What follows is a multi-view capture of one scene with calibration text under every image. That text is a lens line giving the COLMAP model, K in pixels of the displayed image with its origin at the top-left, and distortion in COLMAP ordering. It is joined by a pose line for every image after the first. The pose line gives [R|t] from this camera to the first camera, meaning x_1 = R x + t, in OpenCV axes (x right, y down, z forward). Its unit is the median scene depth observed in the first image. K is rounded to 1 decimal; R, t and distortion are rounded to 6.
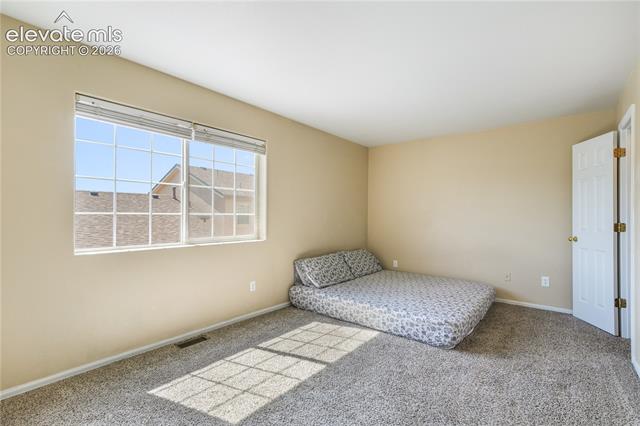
lens RADIAL K [[294.3, 0, 320.3], [0, 294.3, 216.2], [0, 0, 1]] dist [0.014510, 0.000471]
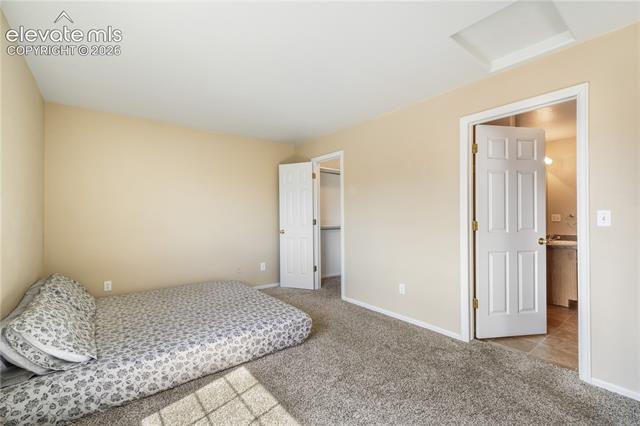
lens RADIAL K [[277.2, 0, 318.9], [0, 277.2, 214.5], [0, 0, 1]] dist [0.005854, 0.000198]
pose [[0.236907, -0.000882, 0.971532, -0.414879], [0.006280, 0.999980, -0.000623, -0.004128], [-0.971512, 0.006249, 0.236908, 0.564520]]
